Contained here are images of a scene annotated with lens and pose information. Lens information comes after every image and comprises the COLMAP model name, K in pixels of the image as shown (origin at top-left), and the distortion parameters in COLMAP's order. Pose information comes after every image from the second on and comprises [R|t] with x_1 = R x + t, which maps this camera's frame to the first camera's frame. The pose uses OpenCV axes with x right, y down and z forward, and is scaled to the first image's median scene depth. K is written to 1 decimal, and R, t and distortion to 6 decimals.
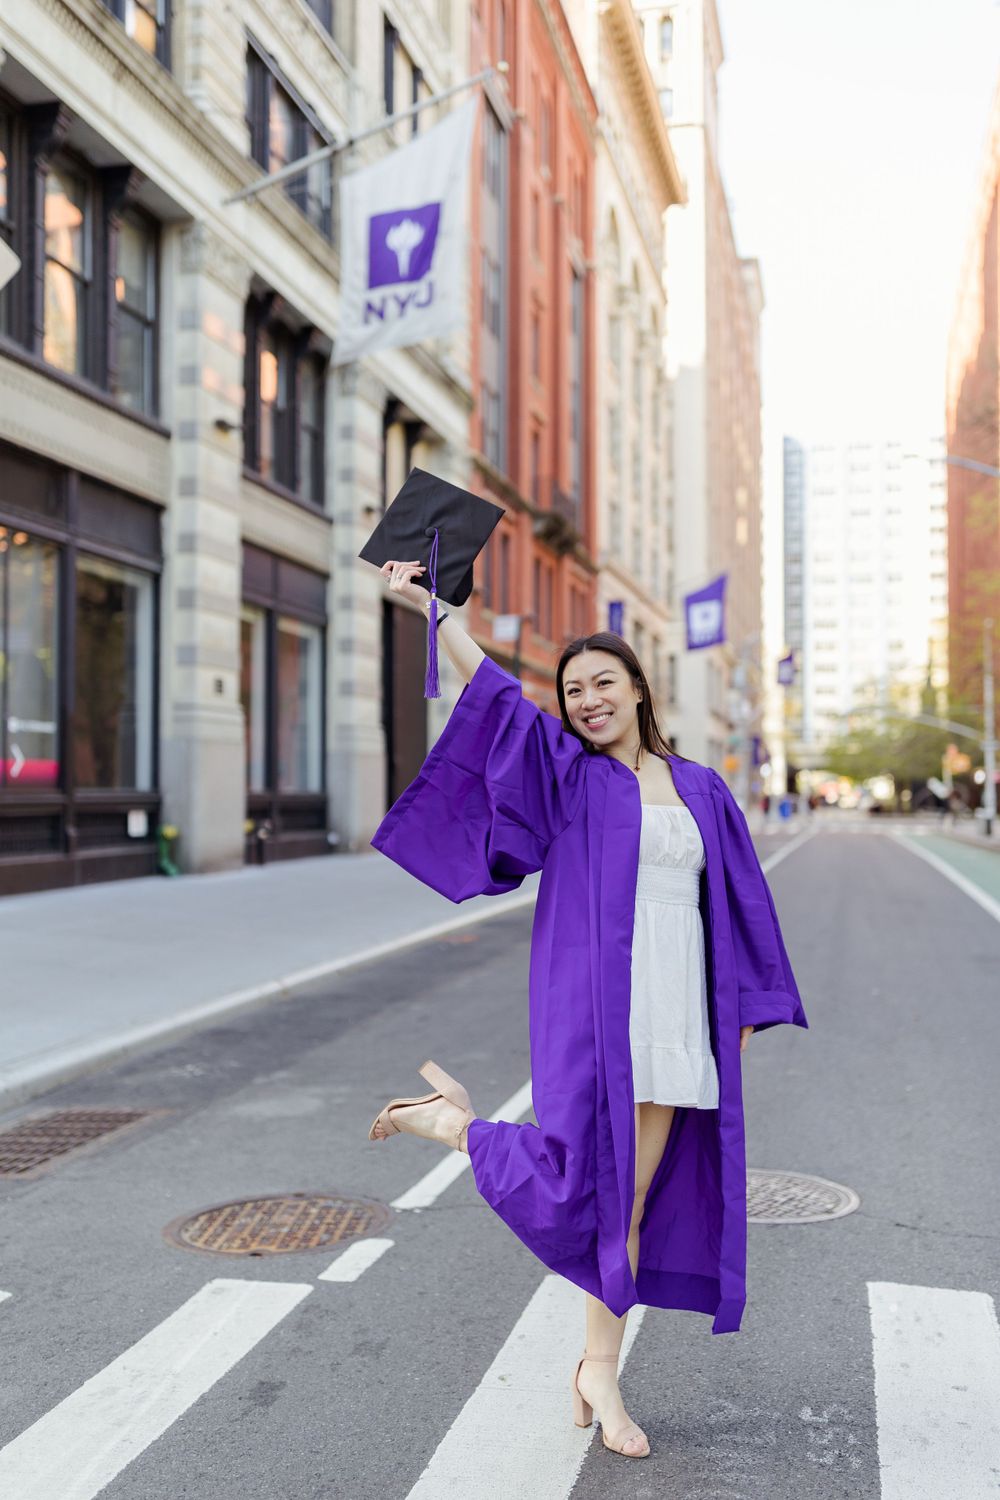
lens RADIAL K [[1469.7, 0, 501.5], [0, 1469.7, 746.0], [0, 0, 1]] dist [0.001200, 0.005459]
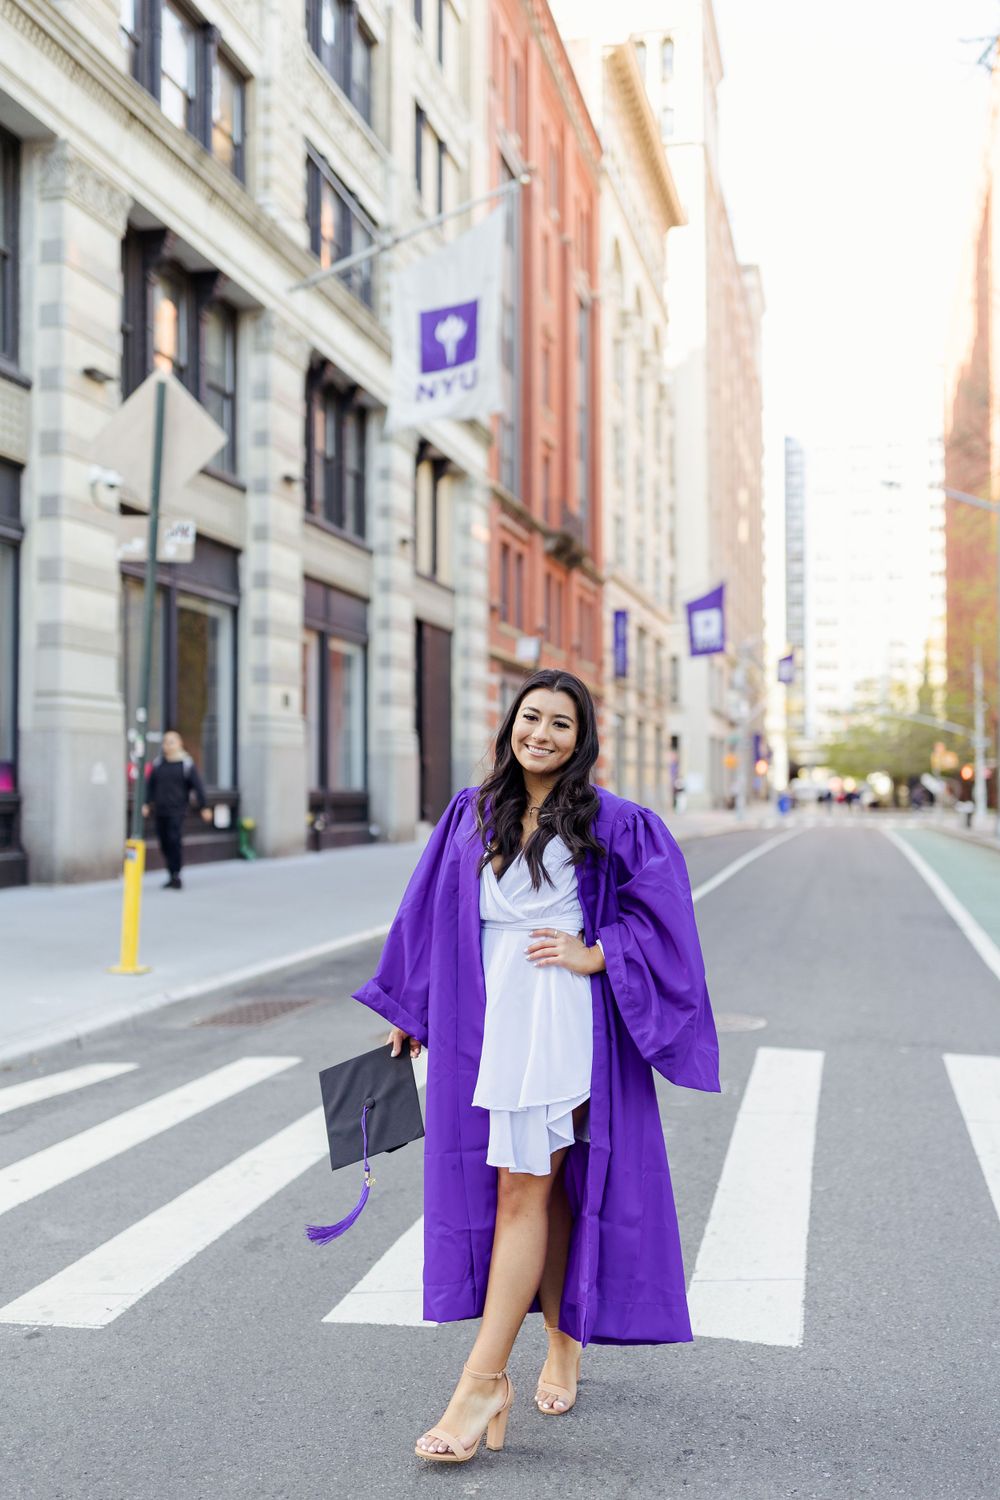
lens RADIAL K [[1469.7, 0, 501.5], [0, 1469.7, 746.0], [0, 0, 1]] dist [0.001200, 0.005459]
pose [[0.999992, -0.002967, -0.002842, -0.009316], [0.002974, 0.999993, 0.002298, -0.003586], [0.002835, -0.002306, 0.999993, -0.108456]]
